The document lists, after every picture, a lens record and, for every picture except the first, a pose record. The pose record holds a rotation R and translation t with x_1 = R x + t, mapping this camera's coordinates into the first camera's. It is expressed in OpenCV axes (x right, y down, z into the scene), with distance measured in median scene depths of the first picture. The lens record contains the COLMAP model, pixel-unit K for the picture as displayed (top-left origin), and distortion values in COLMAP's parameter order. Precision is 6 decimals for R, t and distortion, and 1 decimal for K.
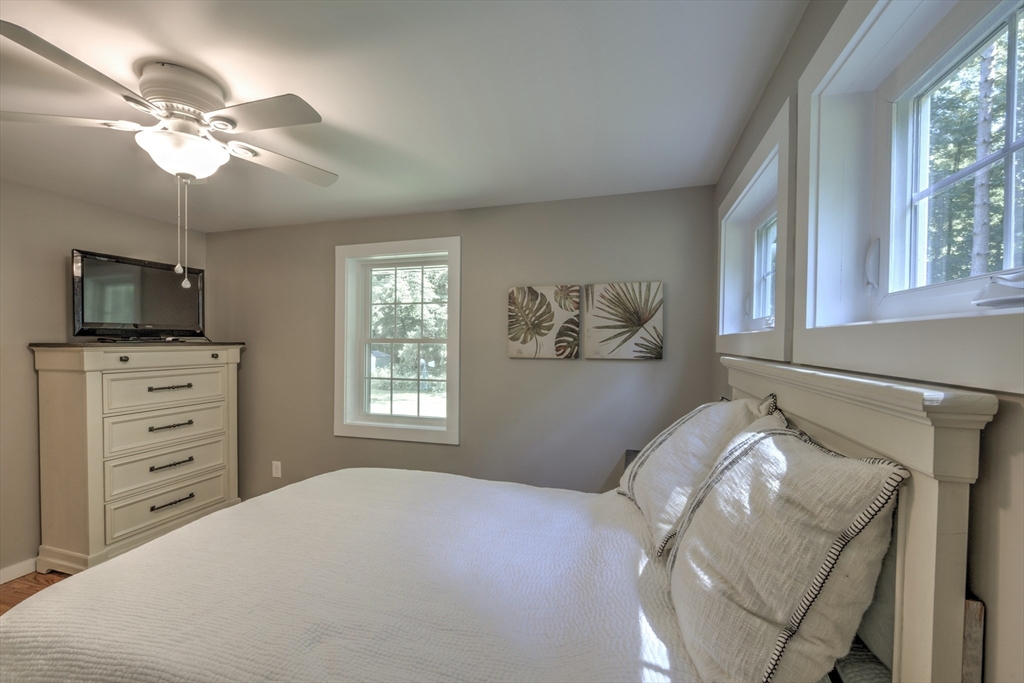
lens RADIAL K [[406.5, 0, 507.5], [0, 406.5, 345.5], [0, 0, 1]] dist [0.000132, -0.000283]
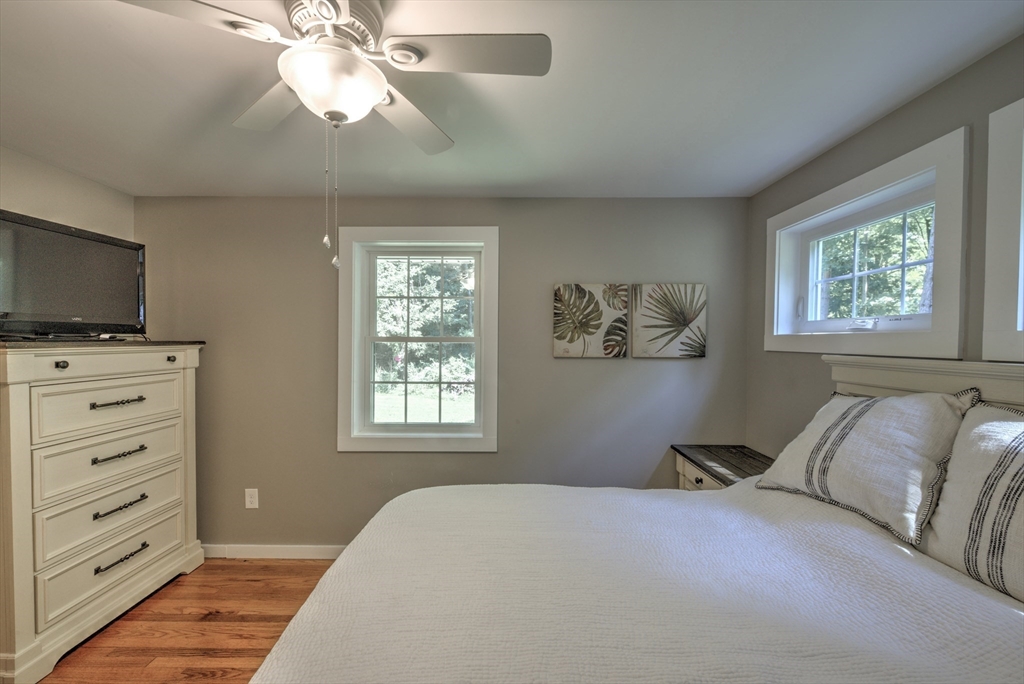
lens RADIAL K [[406.5, 0, 507.5], [0, 406.5, 346.0], [0, 0, 1]] dist [0.000132, -0.000283]
pose [[0.962507, -0.002897, 0.271240, -0.375558], [0.001352, 0.999982, 0.005883, -0.002410], [-0.271252, -0.005295, 0.962494, 0.109818]]
